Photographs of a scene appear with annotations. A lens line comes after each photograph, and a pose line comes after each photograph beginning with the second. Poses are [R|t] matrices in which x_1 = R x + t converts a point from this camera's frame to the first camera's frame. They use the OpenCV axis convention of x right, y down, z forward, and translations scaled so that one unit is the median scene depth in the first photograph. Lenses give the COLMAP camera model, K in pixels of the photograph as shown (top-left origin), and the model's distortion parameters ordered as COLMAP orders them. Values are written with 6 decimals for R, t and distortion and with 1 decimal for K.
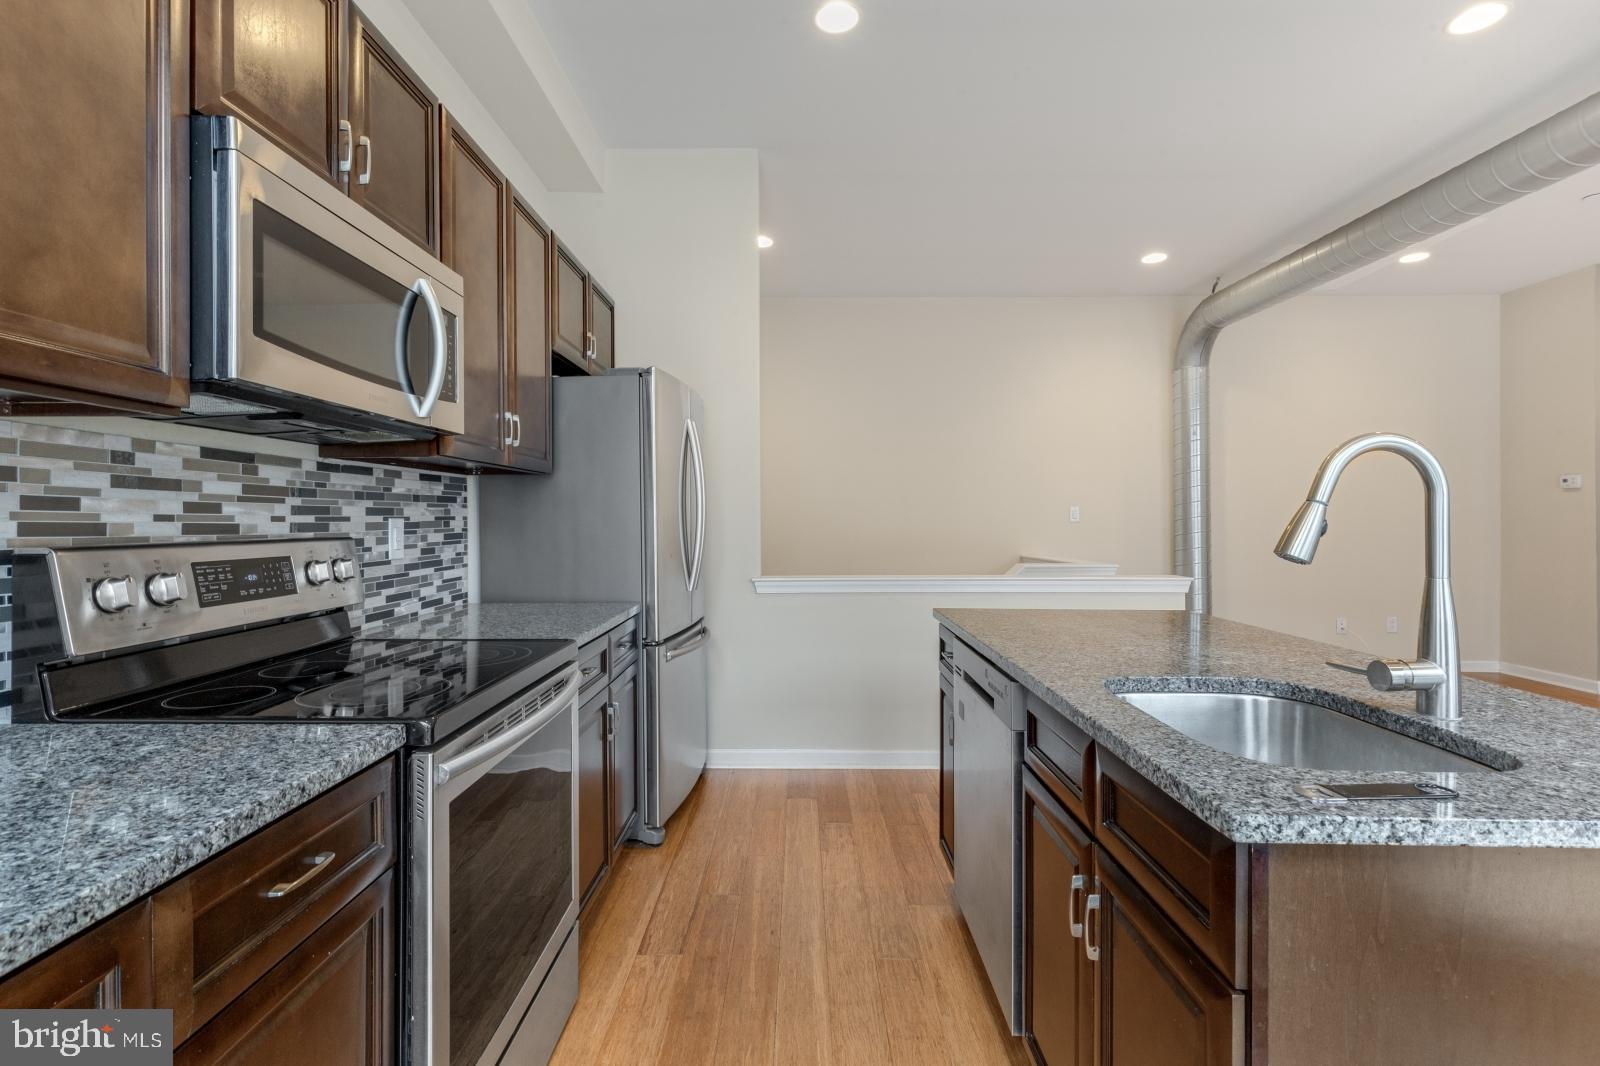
lens RADIAL K [[736.8, 0, 795.0], [0, 736.8, 518.2], [0, 0, 1]] dist [-0.000449, 0.000166]
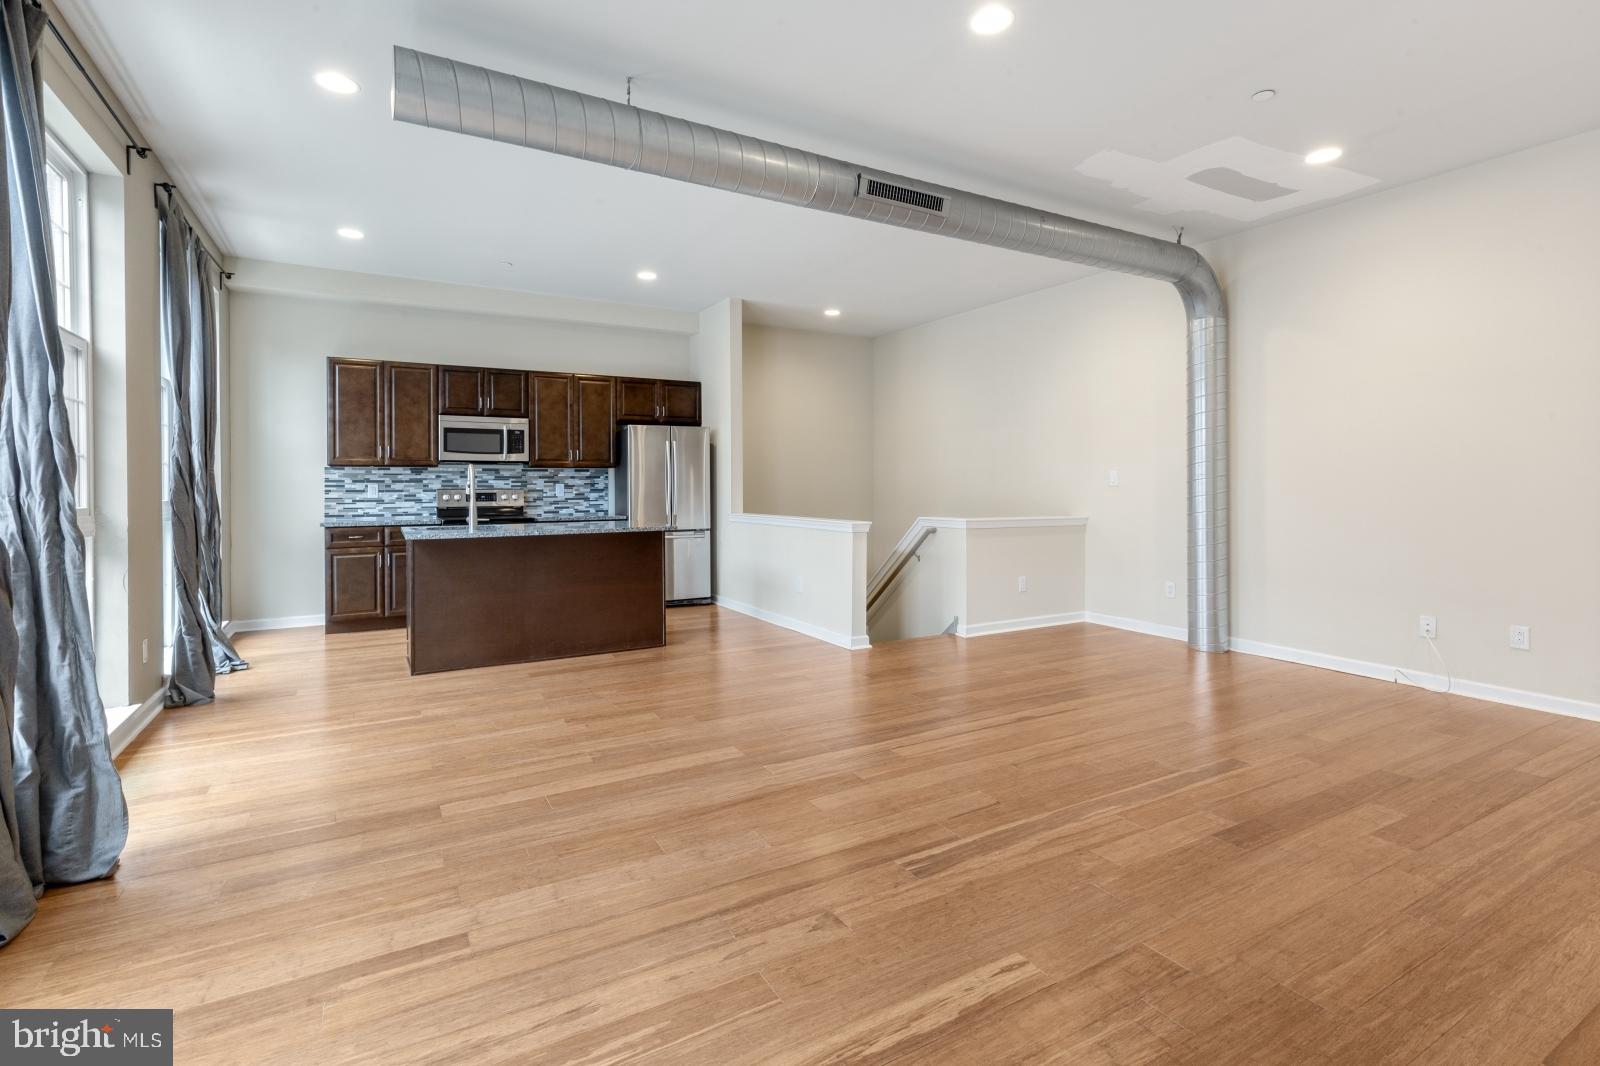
lens RADIAL K [[736.8, 0, 789.3], [0, 736.8, 485.2], [0, 0, 1]] dist [-0.000449, 0.000166]
pose [[0.508111, -0.000655, -0.861291, 3.161790], [0.003069, 0.999995, 0.001050, 0.007021], [0.861286, -0.003177, 0.508110, 0.236694]]
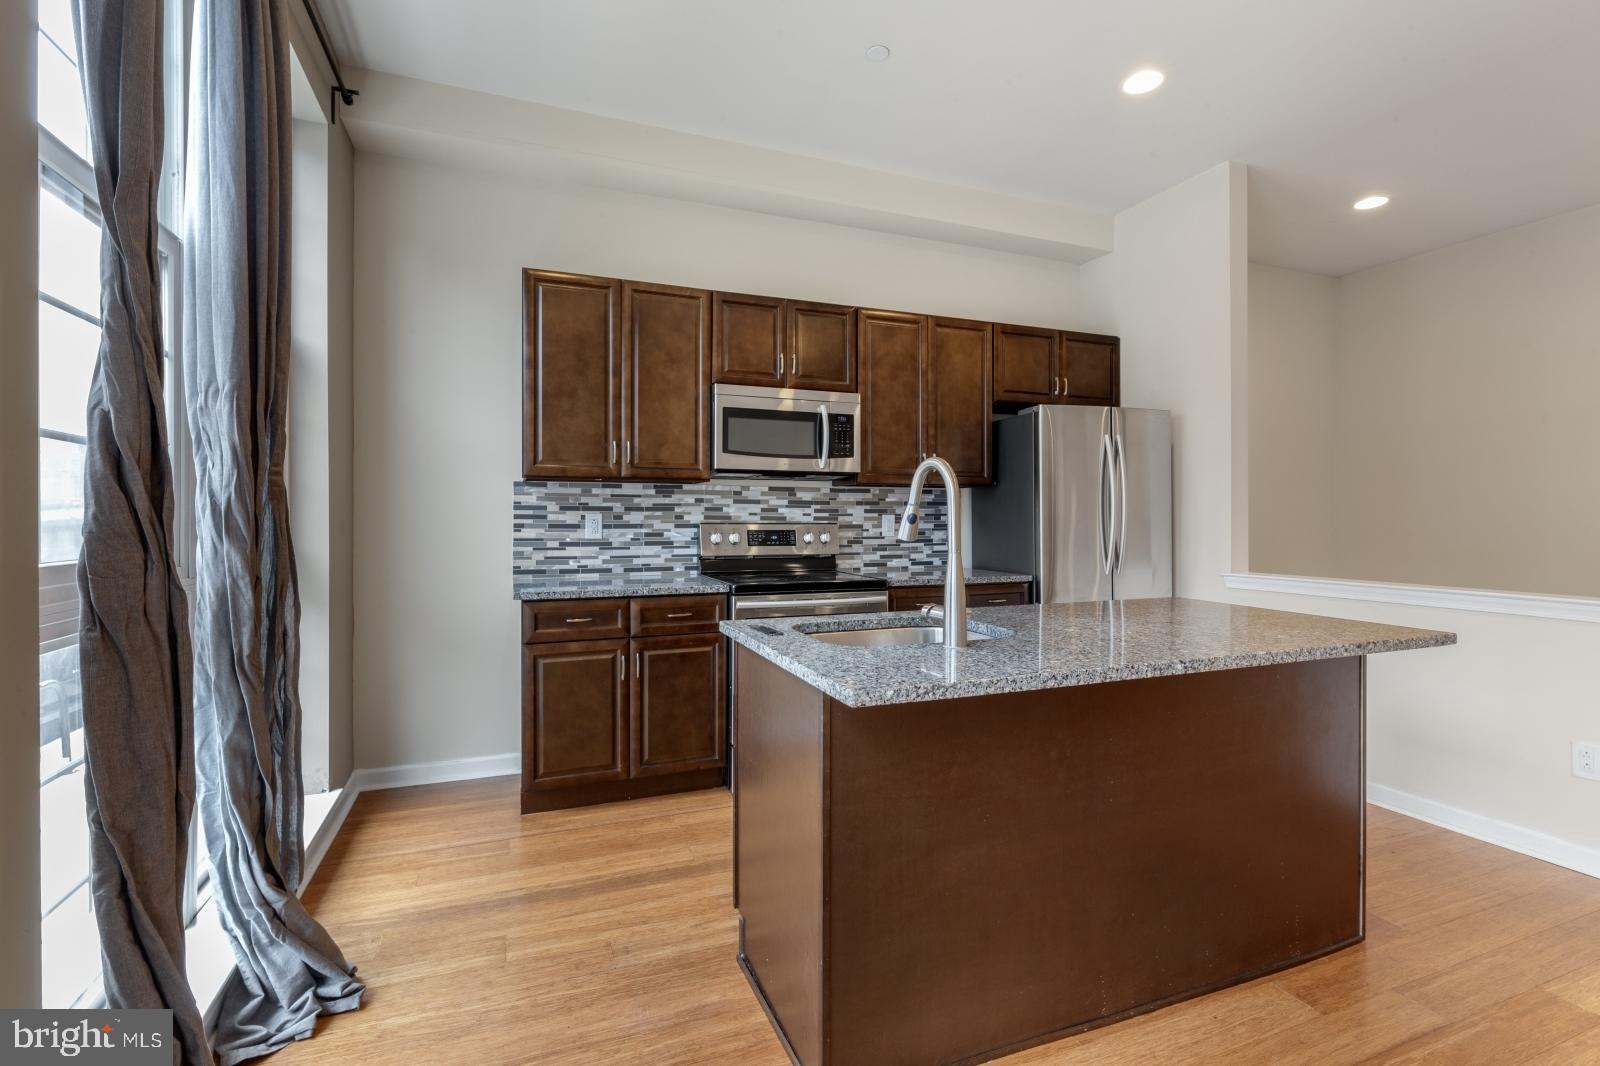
lens RADIAL K [[736.8, 0, 799.9], [0, 736.8, 518.1], [0, 0, 1]] dist [-0.000449, 0.000166]
pose [[0.378548, 0.003913, -0.925574, 1.248320], [-0.002201, 0.999992, 0.003327, 0.003683], [0.925579, 0.000778, 0.378553, 0.090978]]
